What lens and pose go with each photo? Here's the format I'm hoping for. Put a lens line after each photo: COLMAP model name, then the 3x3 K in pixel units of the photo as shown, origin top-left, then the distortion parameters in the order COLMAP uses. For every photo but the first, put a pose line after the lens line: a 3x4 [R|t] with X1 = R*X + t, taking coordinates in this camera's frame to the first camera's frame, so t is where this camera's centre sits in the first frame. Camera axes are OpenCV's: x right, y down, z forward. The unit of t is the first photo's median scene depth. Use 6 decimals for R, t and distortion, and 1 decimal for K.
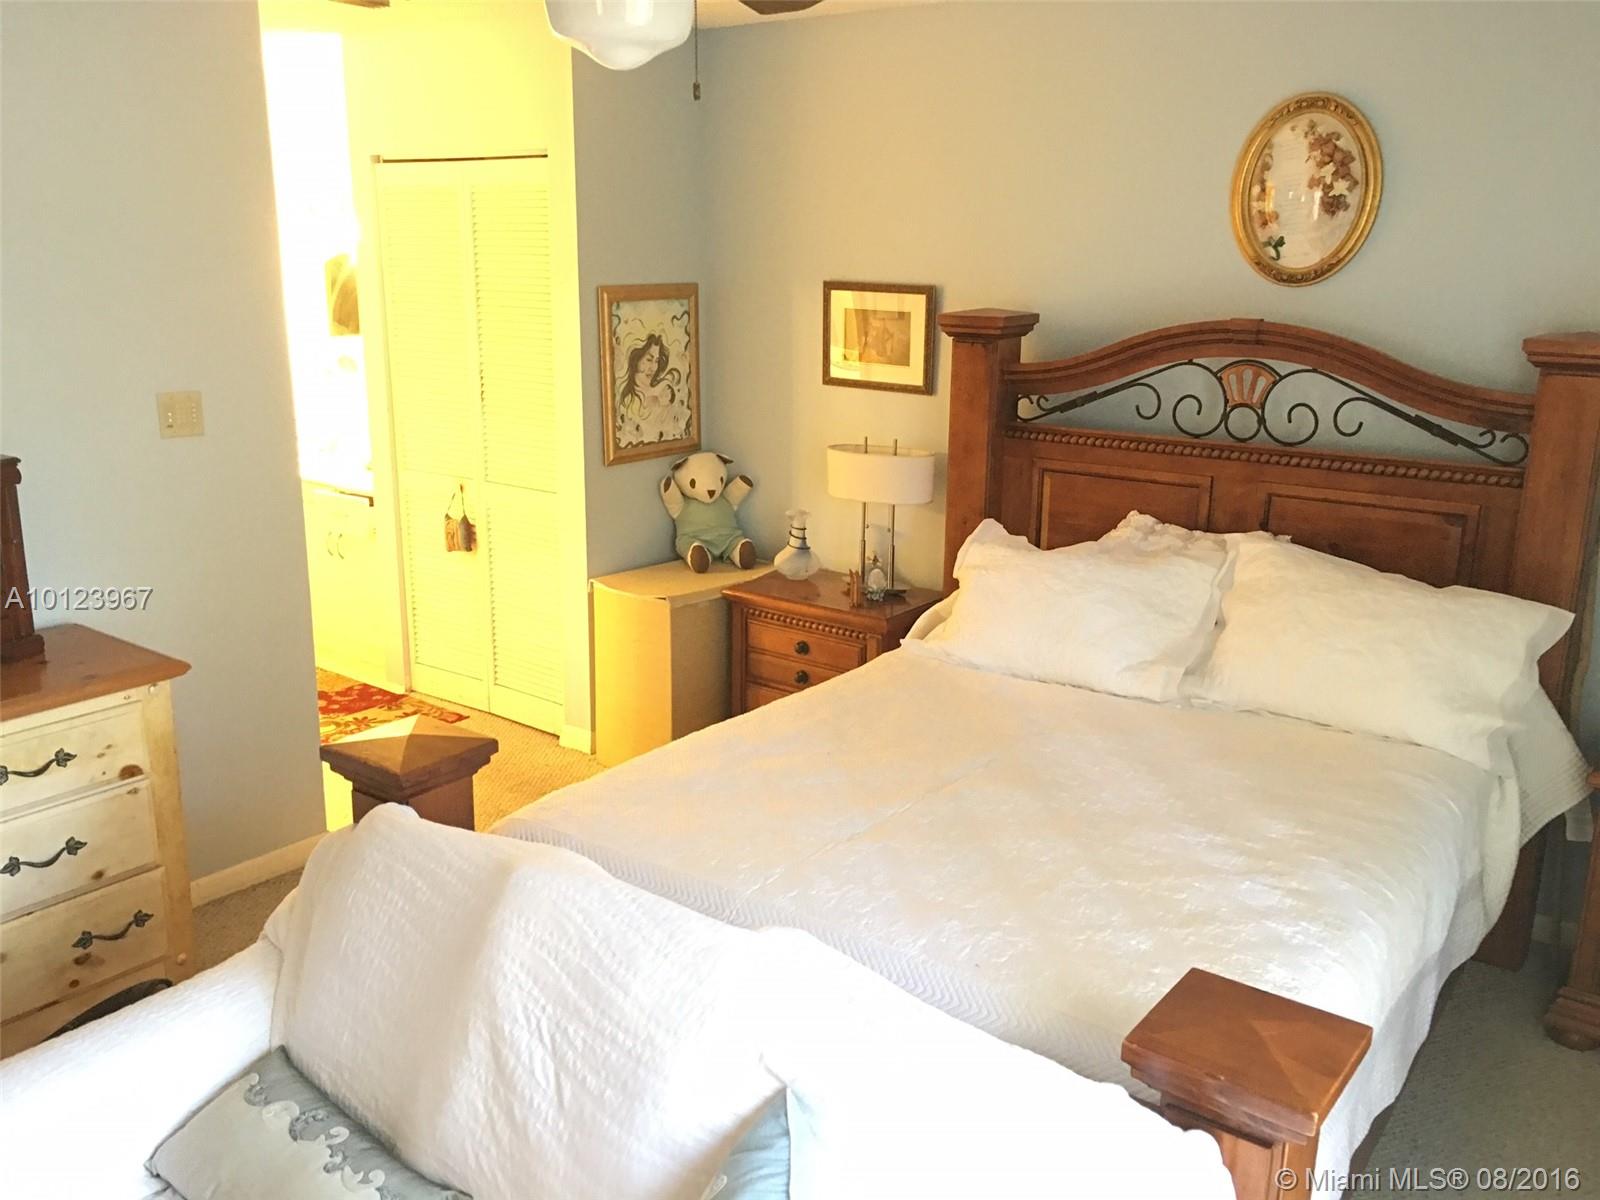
lens RADIAL K [[1371.9, 0, 789.1], [0, 1371.9, 602.6], [0, 0, 1]] dist [0.105531, -0.166156]
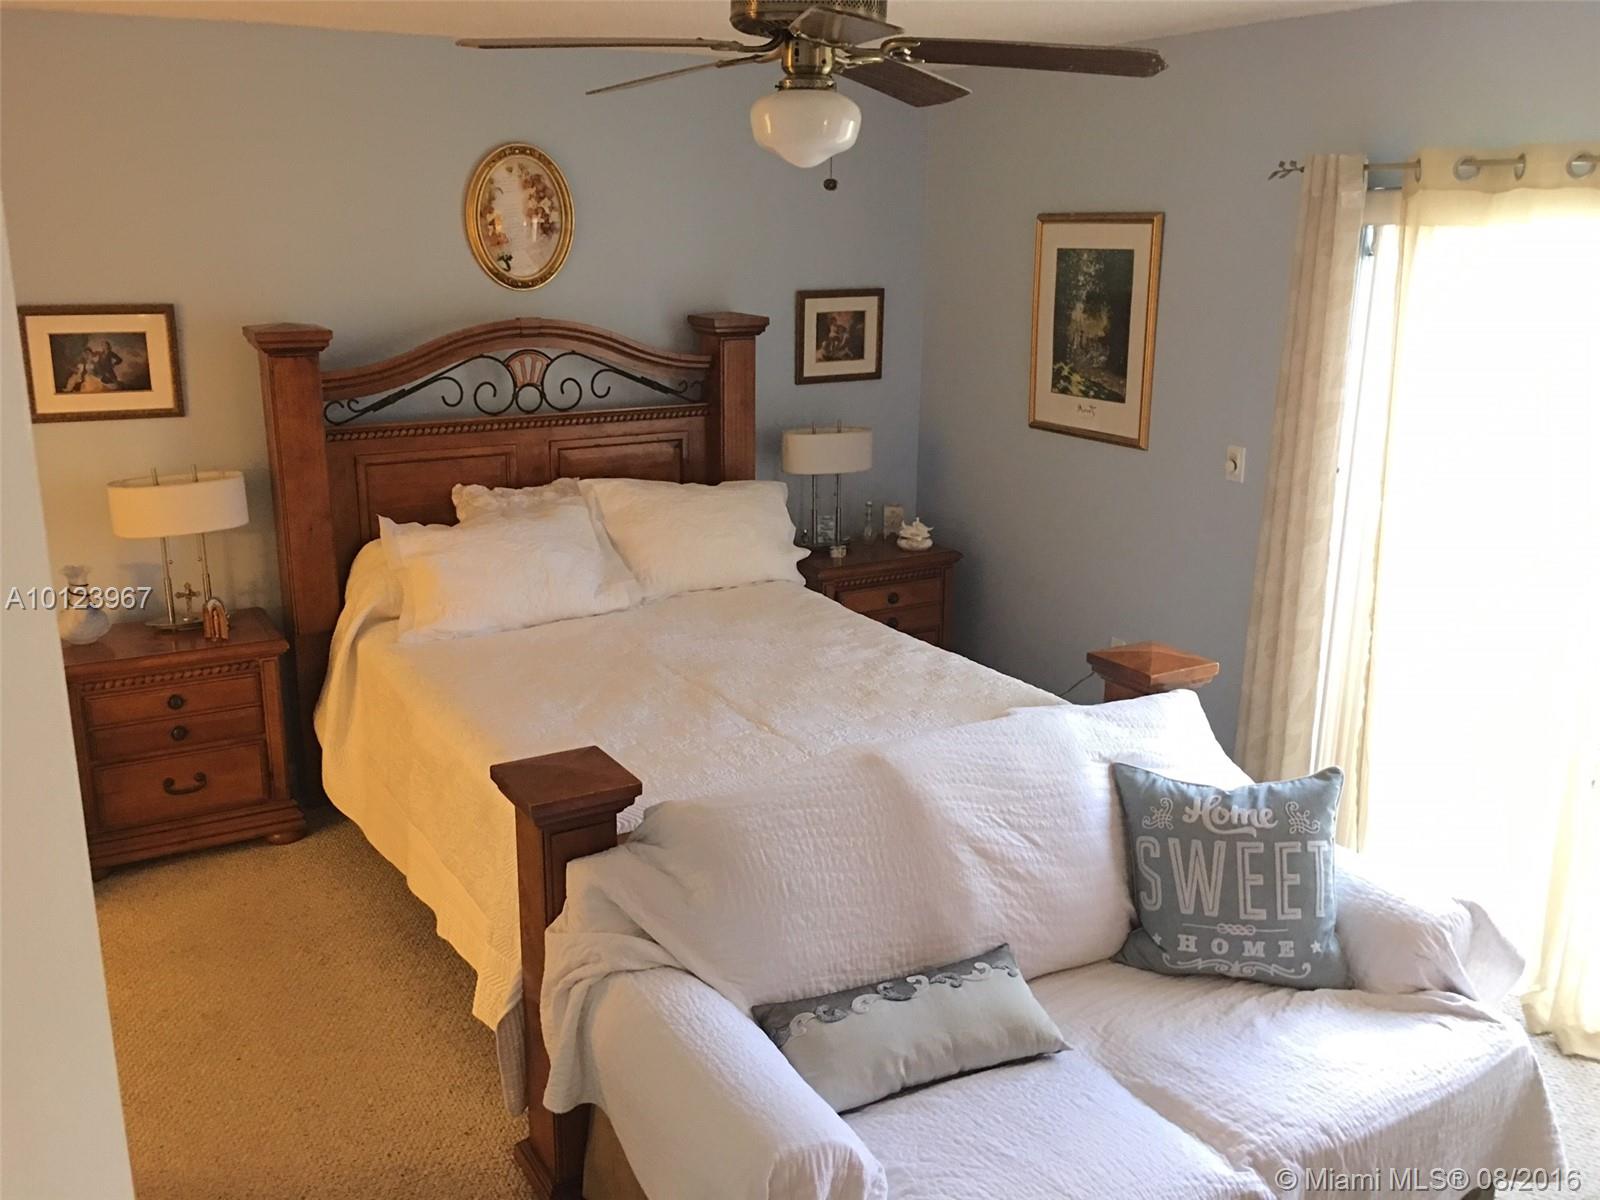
lens RADIAL K [[1371.9, 0, 789.1], [0, 1371.9, 602.6], [0, 0, 1]] dist [0.105531, -0.166156]
pose [[0.394842, -0.255824, 0.882414, -0.695168], [0.236448, 0.956394, 0.171471, -0.102869], [-0.887802, 0.140941, 0.438114, 0.235353]]
